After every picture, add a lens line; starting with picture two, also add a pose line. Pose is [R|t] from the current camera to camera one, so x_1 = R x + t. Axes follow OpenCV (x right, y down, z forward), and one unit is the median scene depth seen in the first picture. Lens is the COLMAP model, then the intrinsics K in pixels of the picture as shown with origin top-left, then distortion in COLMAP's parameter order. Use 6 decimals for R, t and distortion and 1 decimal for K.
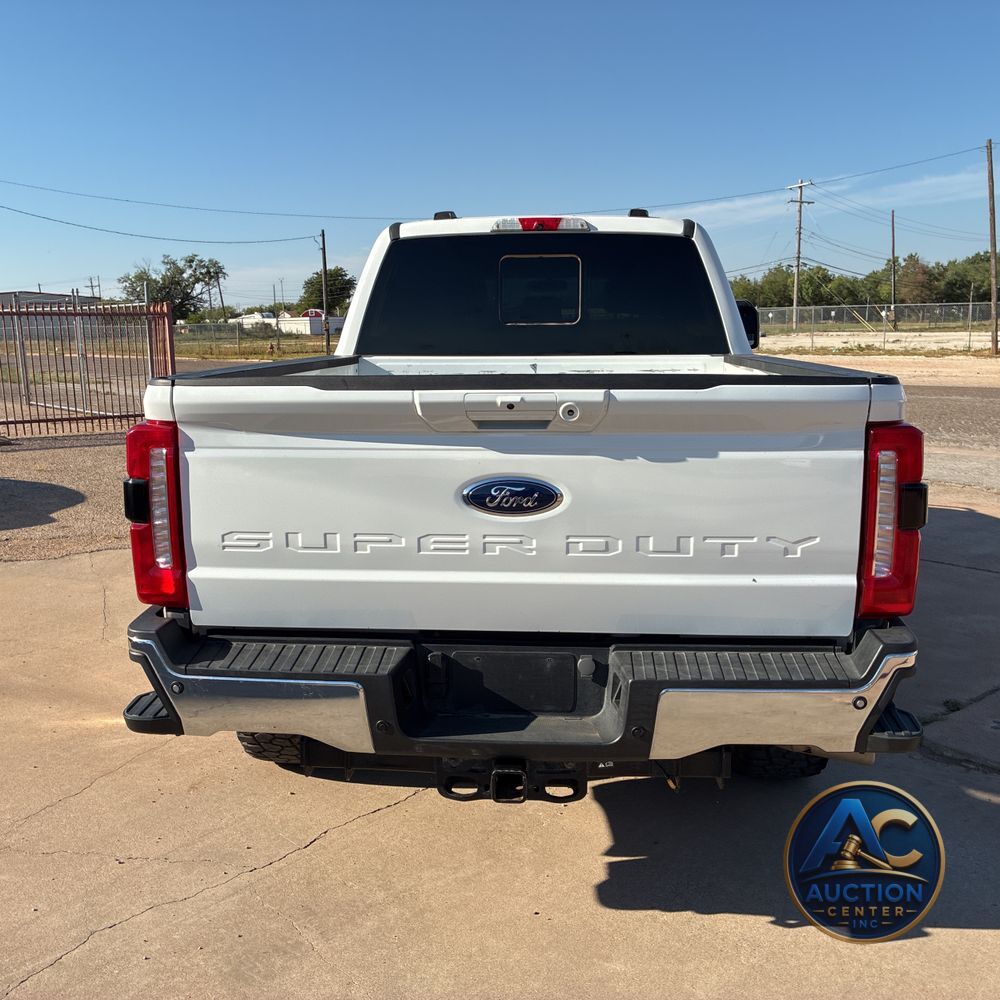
lens RADIAL K [[1023.0, 0, 485.5], [0, 1023.0, 507.3], [0, 0, 1]] dist [0.107660, -0.215136]
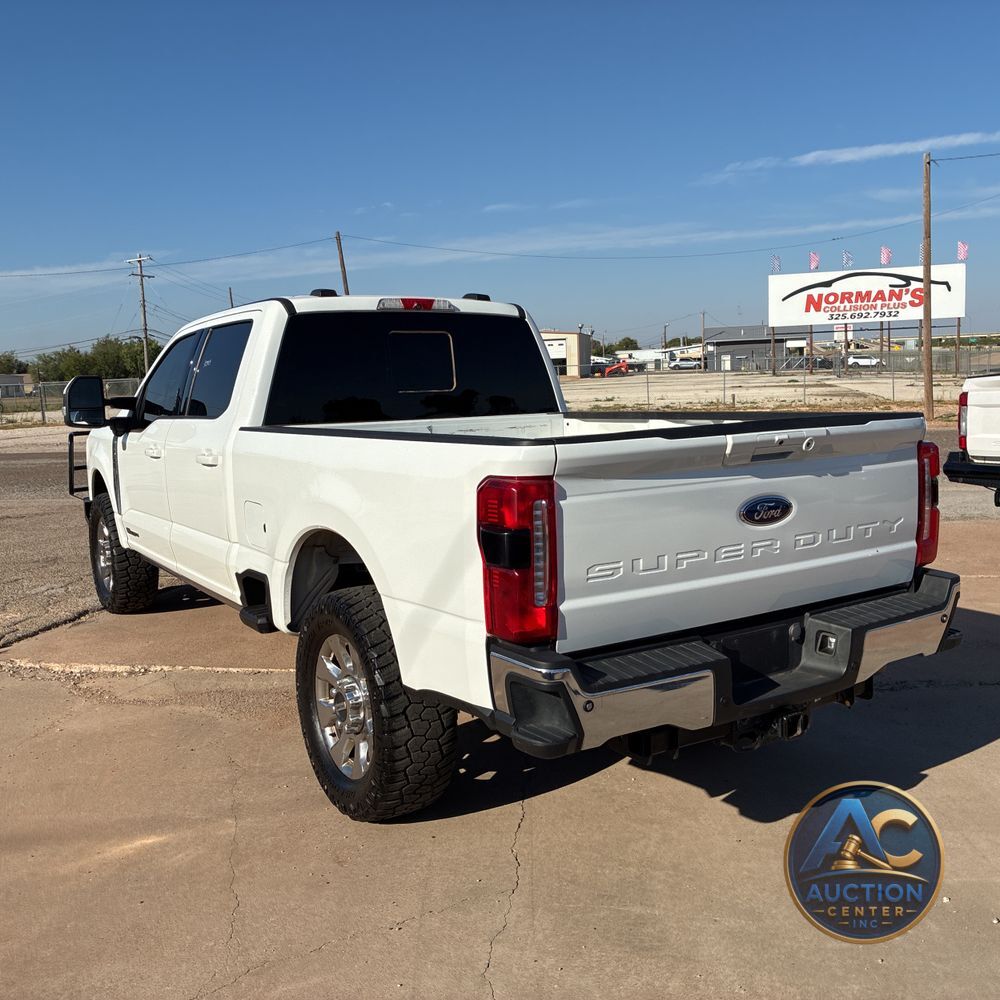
lens RADIAL K [[1022.8, 0, 500.0], [0, 1022.8, 500.0], [0, 0, 1]] dist [0.102831, -0.243236]
pose [[0.791850, -0.088475, 0.604273, -1.027848], [0.132930, 0.990697, -0.029140, -0.030142], [-0.596073, 0.103401, 0.796244, 0.127291]]
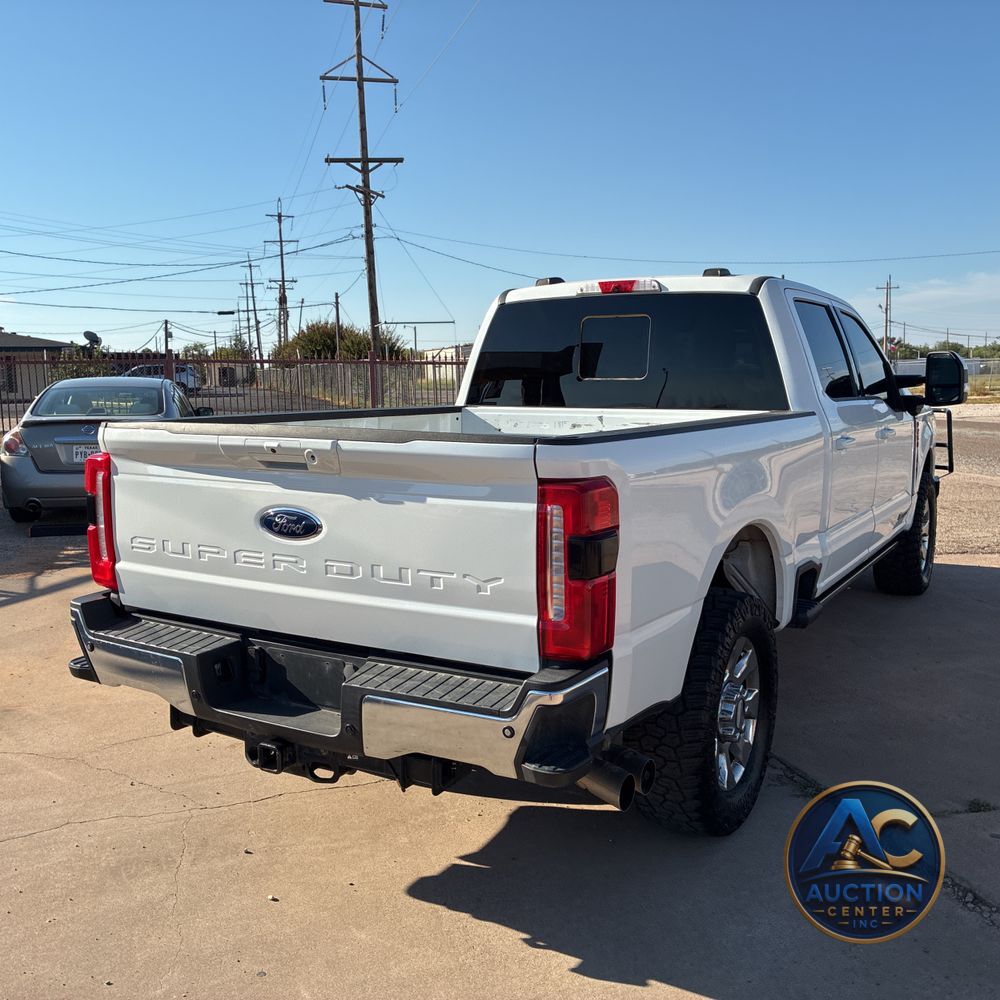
lens RADIAL K [[1022.8, 0, 500.0], [0, 1022.8, 500.0], [0, 0, 1]] dist [0.102831, -0.243236]
pose [[0.894623, 0.058455, -0.442982, 0.769993], [-0.079810, 0.996367, -0.029702, -0.021668], [0.439636, 0.061927, 0.896038, 0.000762]]
